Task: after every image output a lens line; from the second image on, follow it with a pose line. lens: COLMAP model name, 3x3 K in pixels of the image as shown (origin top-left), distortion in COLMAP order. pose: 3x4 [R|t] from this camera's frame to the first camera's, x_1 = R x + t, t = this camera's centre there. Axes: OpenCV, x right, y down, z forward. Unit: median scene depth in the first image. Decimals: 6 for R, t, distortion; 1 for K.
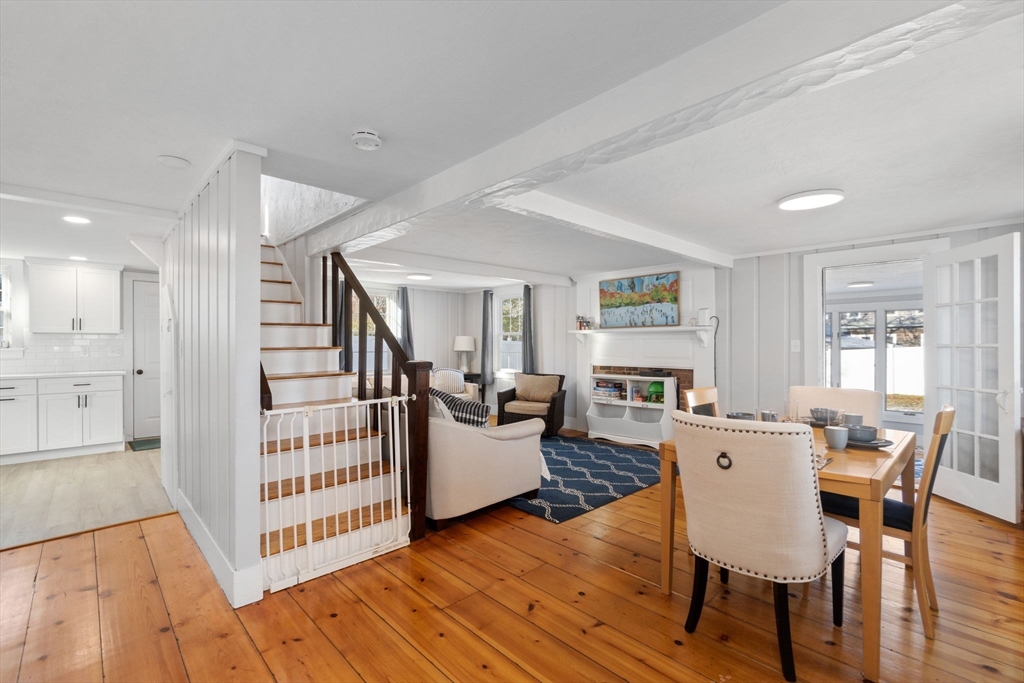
lens RADIAL K [[451.3, 0, 497.9], [0, 451.3, 350.7], [0, 0, 1]] dist [-0.000562, 0.001284]
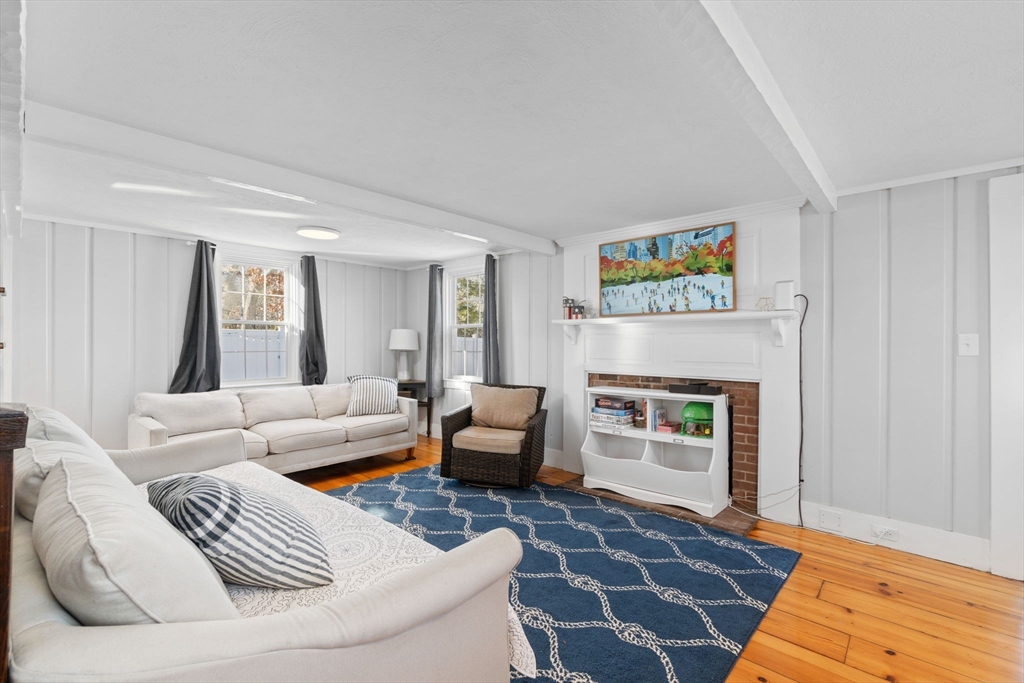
lens RADIAL K [[451.3, 0, 503.6], [0, 451.3, 346.4], [0, 0, 1]] dist [-0.000562, 0.001284]
pose [[0.996688, 0.002881, 0.081273, 0.035601], [-0.002563, 0.999989, -0.004017, -0.003680], [-0.081284, 0.003795, 0.996684, 0.379747]]
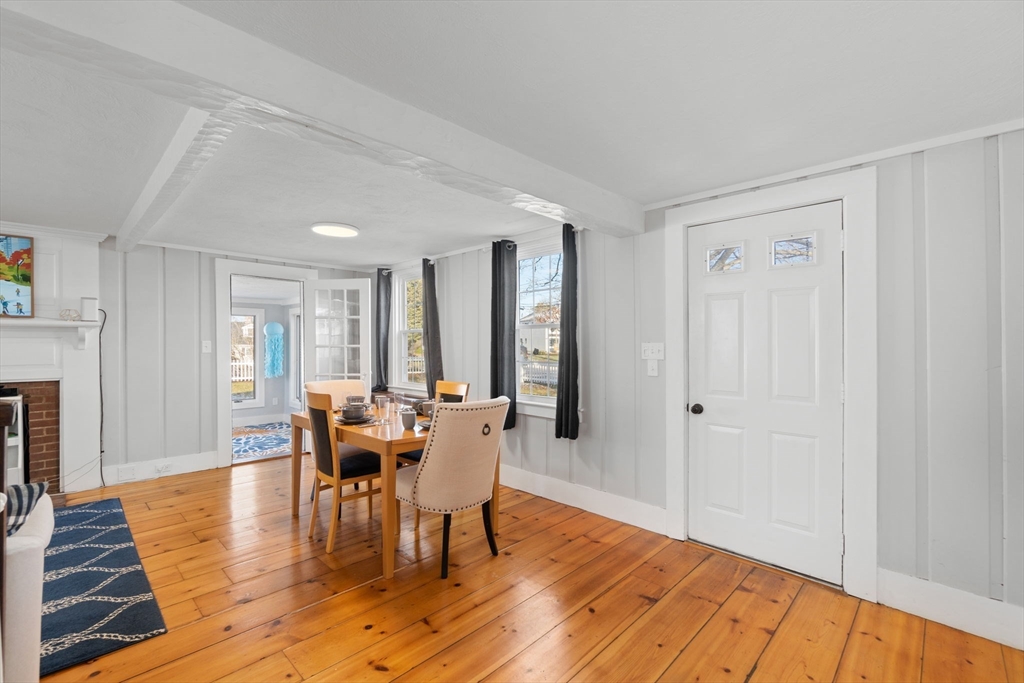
lens RADIAL K [[451.3, 0, 508.7], [0, 451.3, 342.7], [0, 0, 1]] dist [-0.000562, 0.001284]
pose [[-0.043949, -0.002389, 0.999031, -0.282822], [0.009118, 0.999955, 0.002792, -0.012452], [-0.998992, 0.009232, -0.043925, 0.288823]]
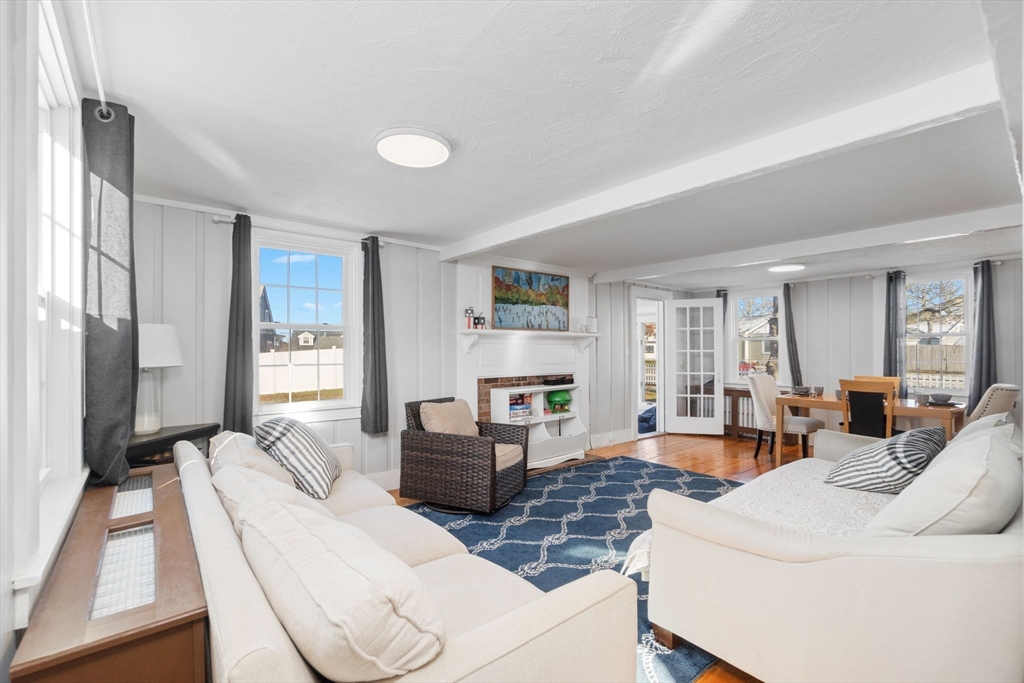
lens RADIAL K [[451.3, 0, 496.5], [0, 451.3, 345.2], [0, 0, 1]] dist [-0.000562, 0.001284]
pose [[0.066746, 0.010948, 0.997710, -0.554067], [0.011011, 0.999871, -0.011708, -0.013233], [-0.997709, 0.011767, 0.066617, 0.998218]]
